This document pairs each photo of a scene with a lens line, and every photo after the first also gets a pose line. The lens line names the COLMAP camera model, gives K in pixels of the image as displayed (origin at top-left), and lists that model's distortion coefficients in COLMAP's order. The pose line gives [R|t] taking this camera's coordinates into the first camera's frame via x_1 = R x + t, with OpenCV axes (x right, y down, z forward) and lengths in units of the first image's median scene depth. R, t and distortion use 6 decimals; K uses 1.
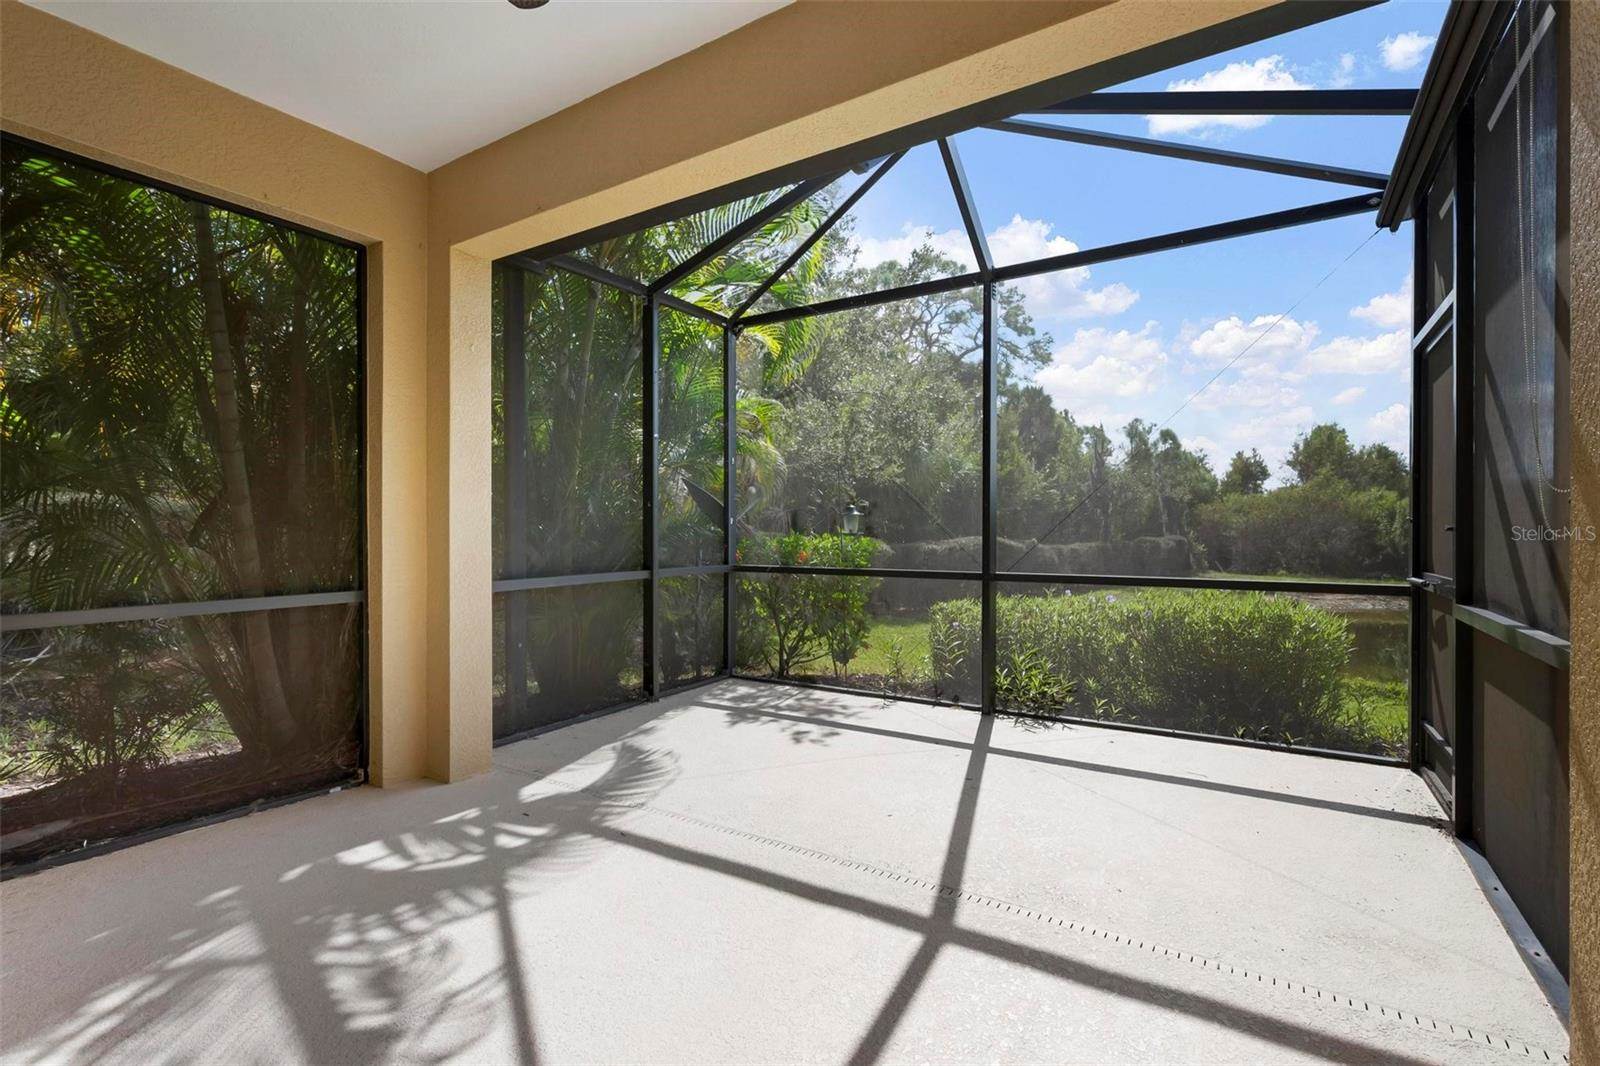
lens RADIAL K [[705.8, 0, 785.2], [0, 705.8, 529.2], [0, 0, 1]] dist [0.003962, -0.001369]
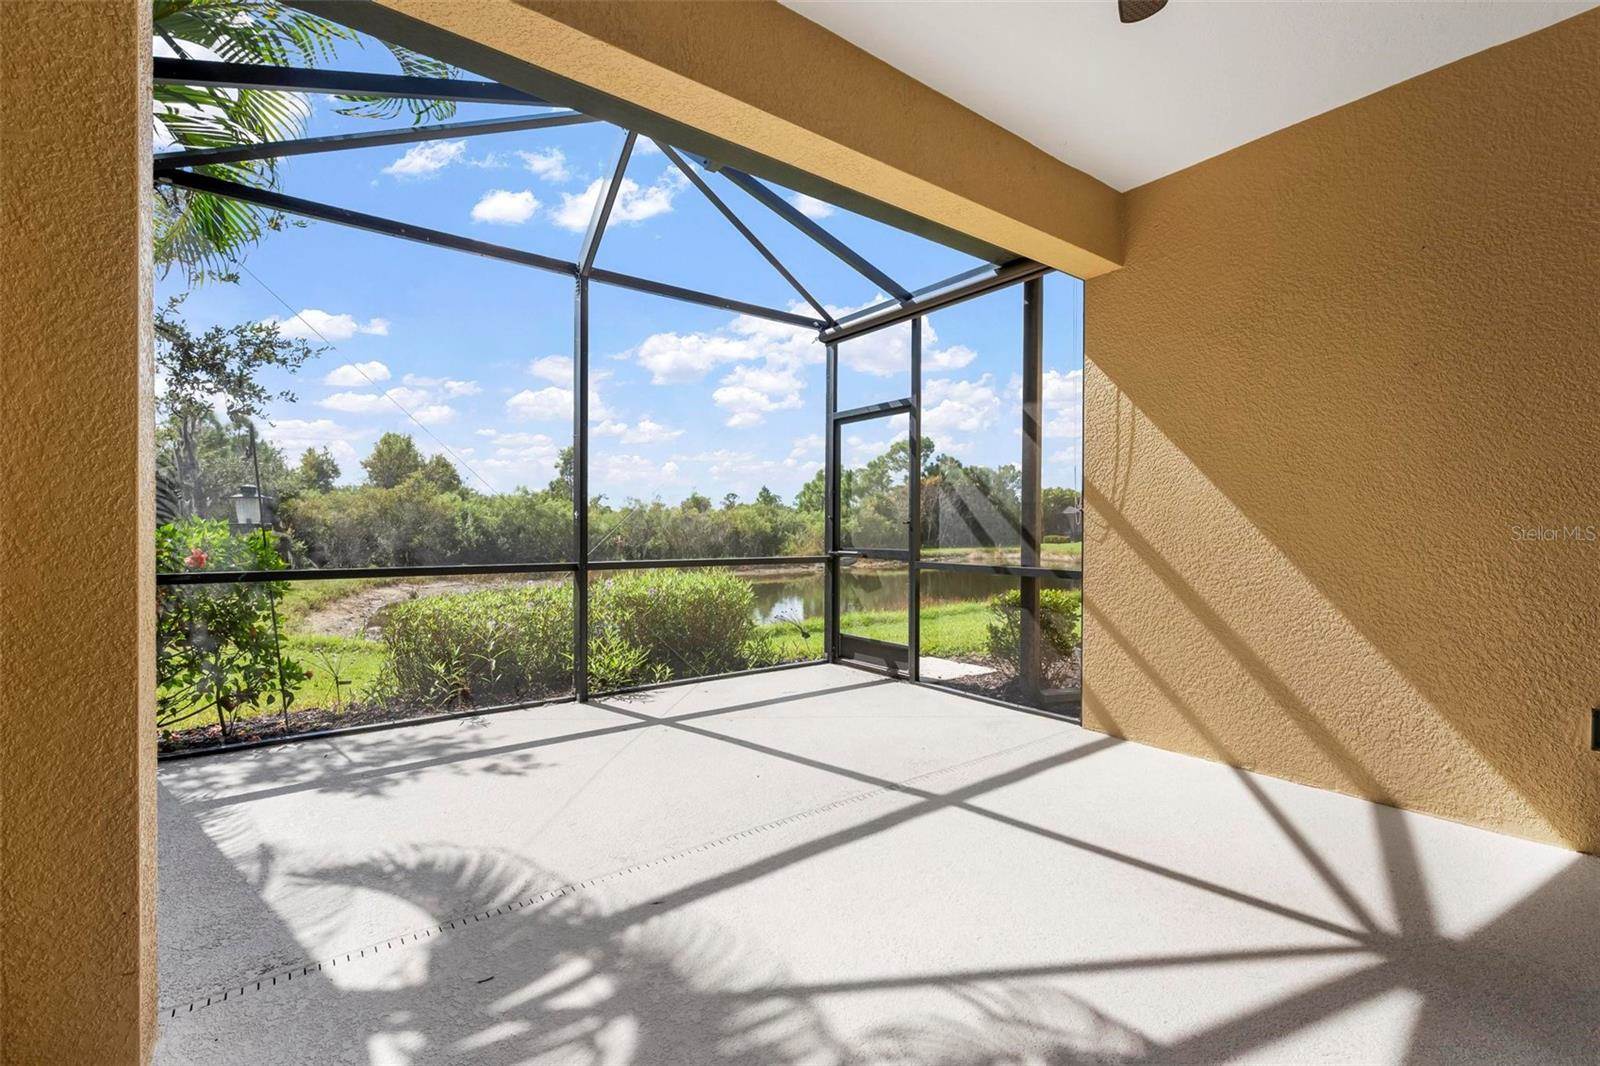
lens RADIAL K [[705.8, 0, 795.5], [0, 705.8, 524.7], [0, 0, 1]] dist [0.003962, -0.001369]
pose [[0.351604, 0.008843, 0.936107, -0.722901], [-0.005749, 0.999957, -0.007287, 0.019459], [-0.936131, -0.002819, 0.351639, 0.472382]]
